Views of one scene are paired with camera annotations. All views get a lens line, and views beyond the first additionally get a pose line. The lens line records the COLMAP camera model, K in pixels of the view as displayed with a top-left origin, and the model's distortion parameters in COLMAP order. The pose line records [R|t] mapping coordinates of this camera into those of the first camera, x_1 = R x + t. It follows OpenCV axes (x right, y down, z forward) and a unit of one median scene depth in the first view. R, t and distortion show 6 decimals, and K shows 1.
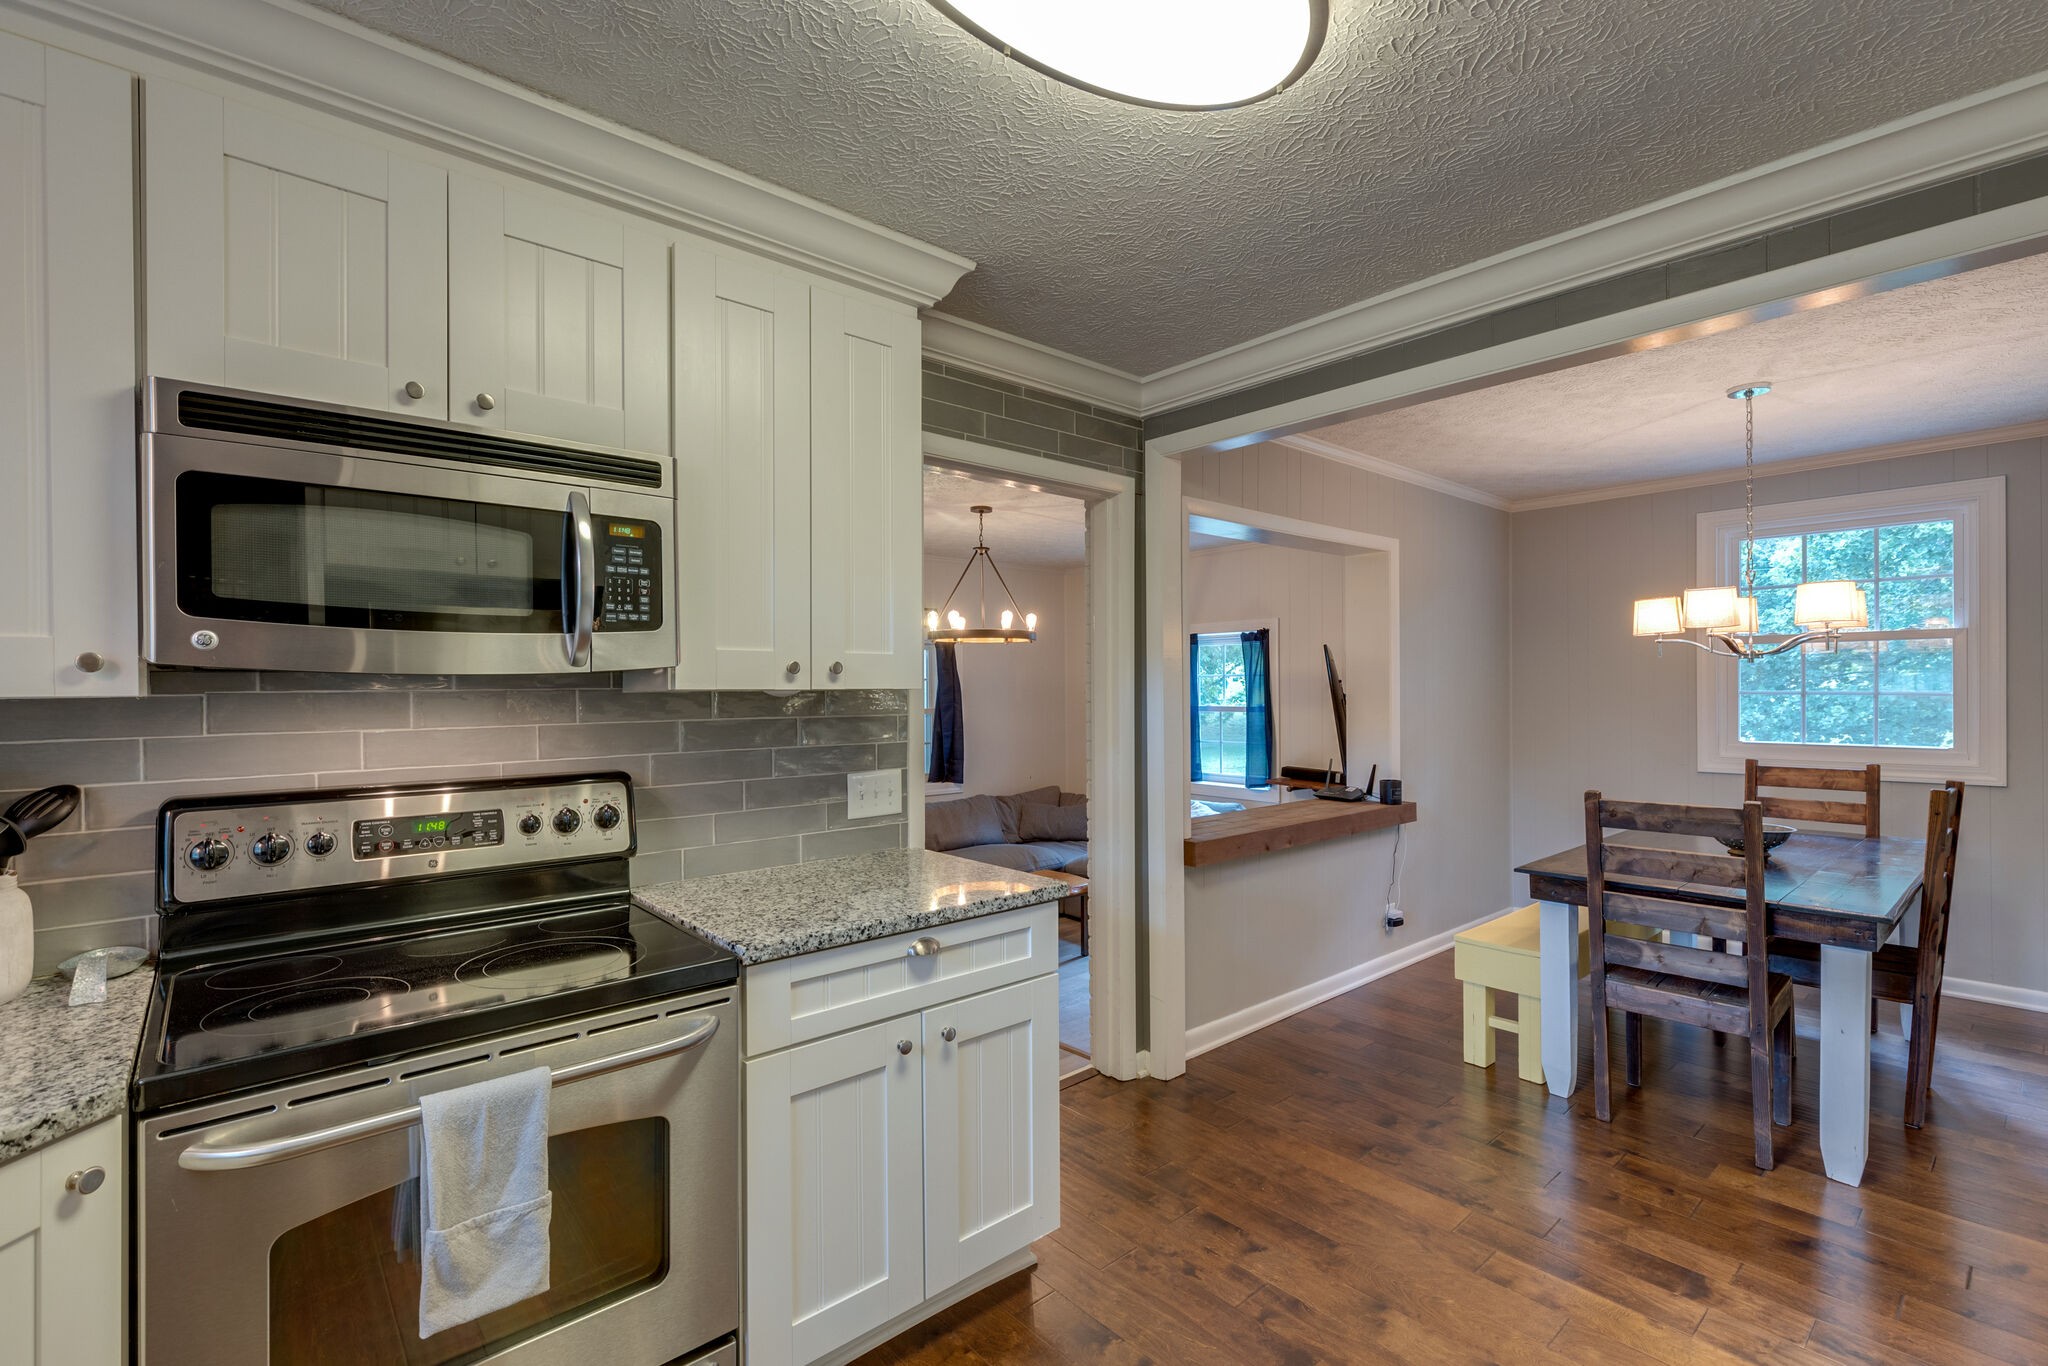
lens RADIAL K [[948.7, 0, 1024.0], [0, 948.7, 683.0], [0, 0, 1]] dist [0.019863, -0.000121]
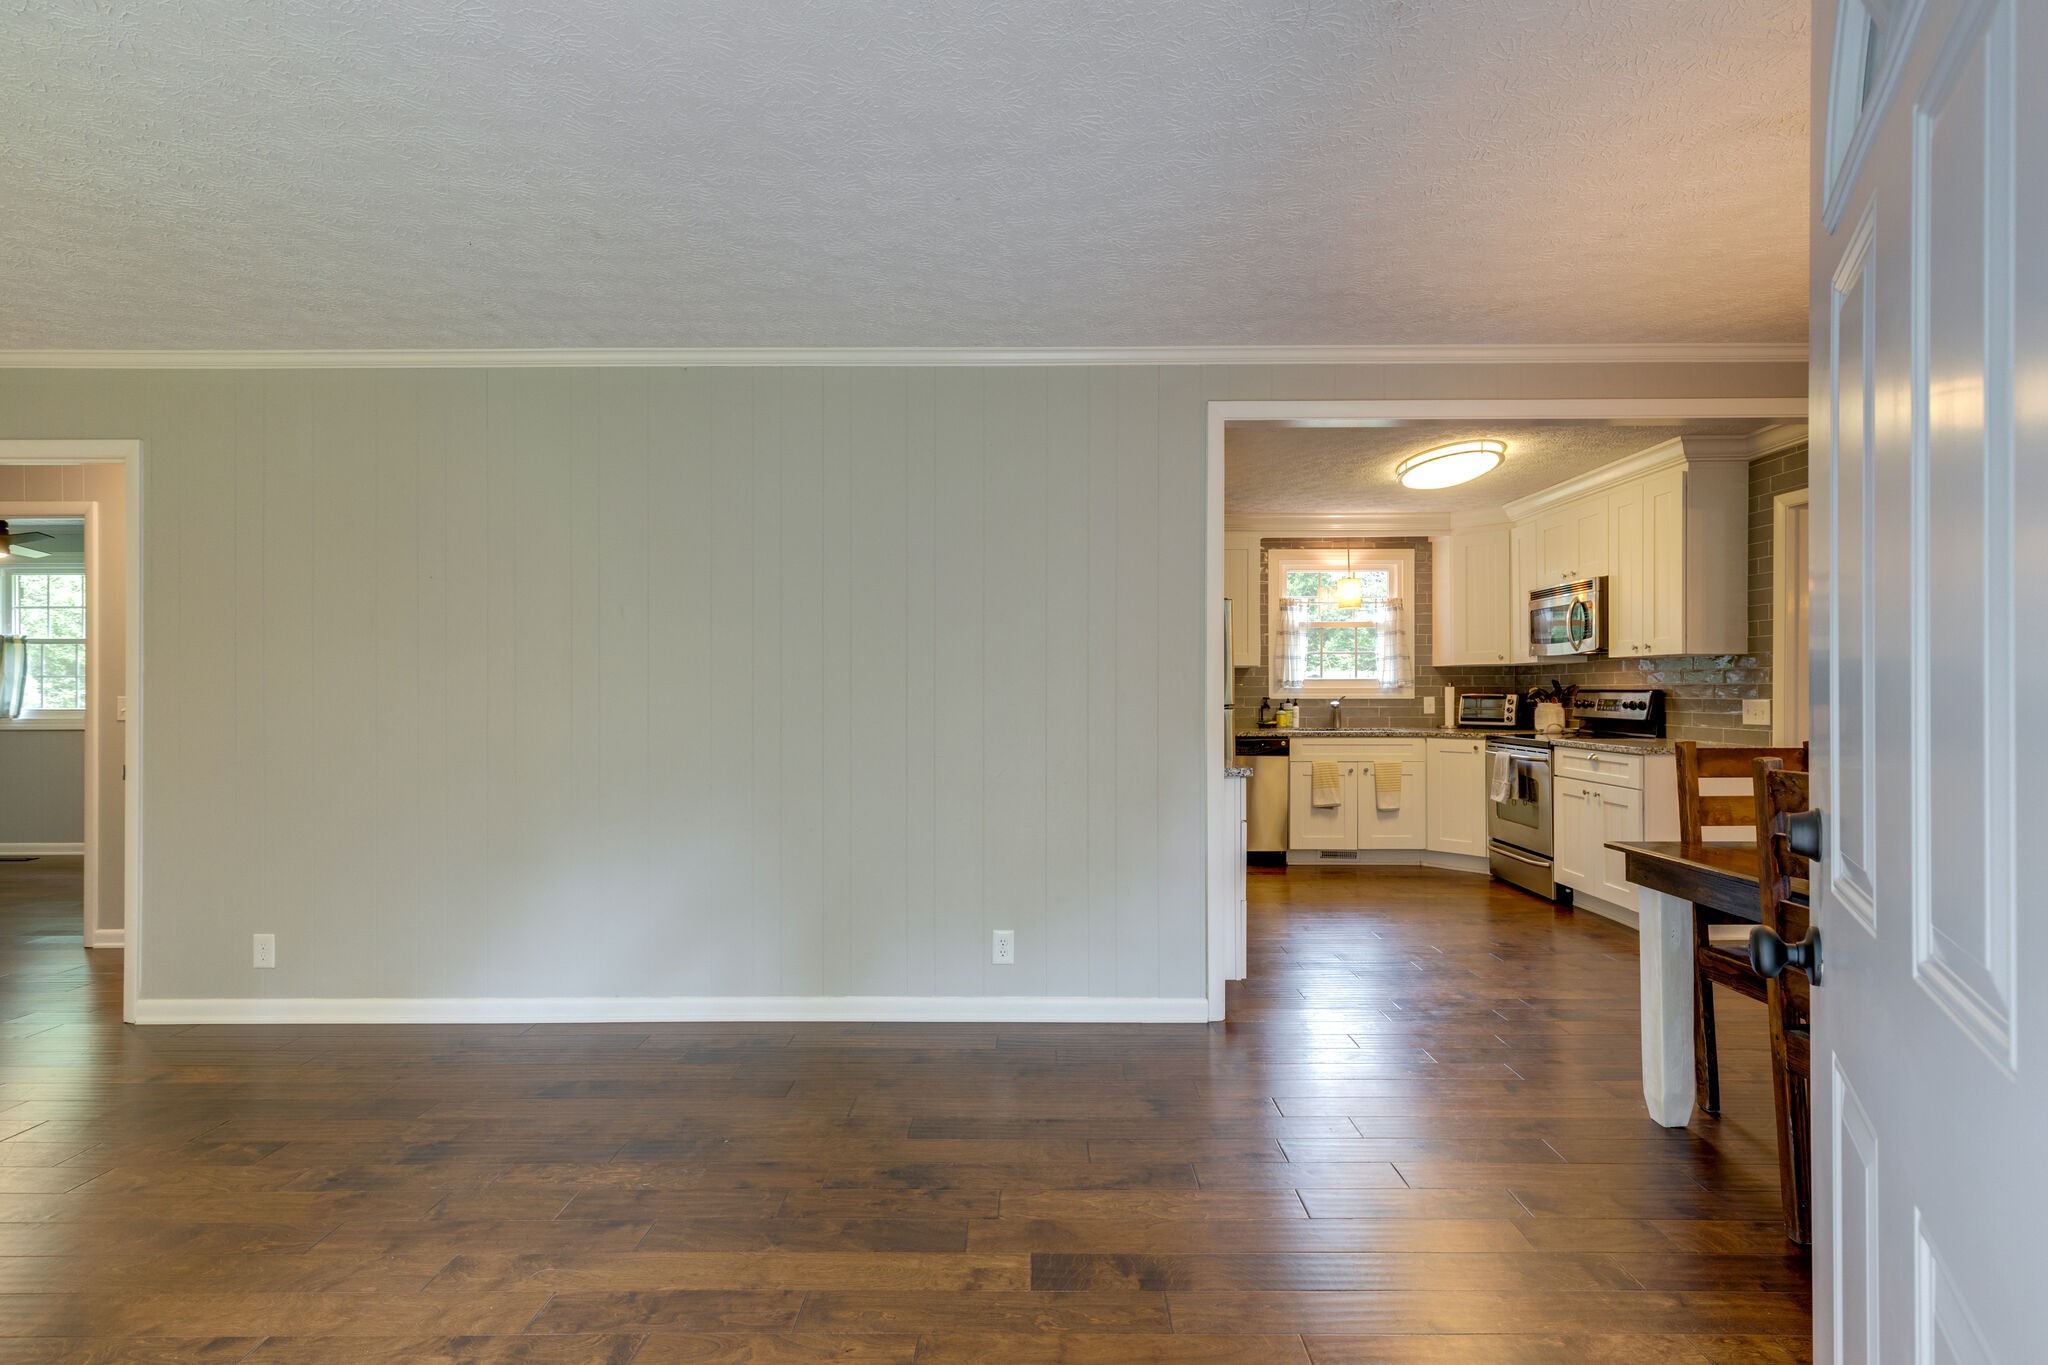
lens RADIAL K [[923.4, 0, 1035.3], [0, 923.4, 688.2], [0, 0, 1]] dist [0.000806, 0.000236]
pose [[-0.678799, 0.003288, -0.734316, 2.305777], [0.005056, 0.999987, -0.000196, 0.074742], [0.734306, -0.003846, -0.678807, 1.346345]]
